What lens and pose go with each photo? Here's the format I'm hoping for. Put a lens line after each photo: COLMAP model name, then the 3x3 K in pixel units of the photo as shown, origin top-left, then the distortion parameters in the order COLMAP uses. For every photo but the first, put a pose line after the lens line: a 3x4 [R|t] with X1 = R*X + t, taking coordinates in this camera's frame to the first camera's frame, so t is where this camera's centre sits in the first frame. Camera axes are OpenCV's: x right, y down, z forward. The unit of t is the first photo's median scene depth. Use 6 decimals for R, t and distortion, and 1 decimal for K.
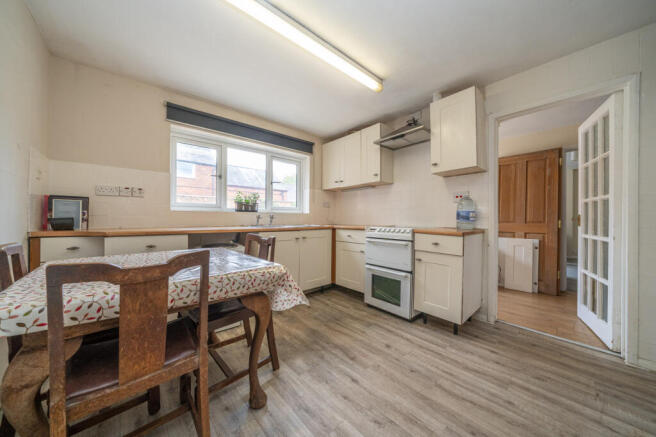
lens RADIAL K [[224.2, 0, 326.6], [0, 224.2, 219.0], [0, 0, 1]] dist [-0.007906, -0.000014]
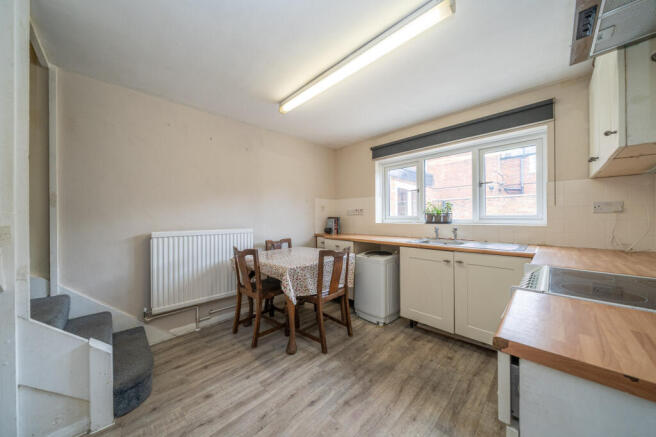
lens RADIAL K [[224.2, 0, 326.4], [0, 224.2, 218.3], [0, 0, 1]] dist [-0.007906, -0.000014]
pose [[0.053136, -0.002476, -0.998584, 0.753621], [0.002675, 0.999994, -0.002337, -0.072135], [0.998584, -0.002547, 0.053142, 0.671595]]
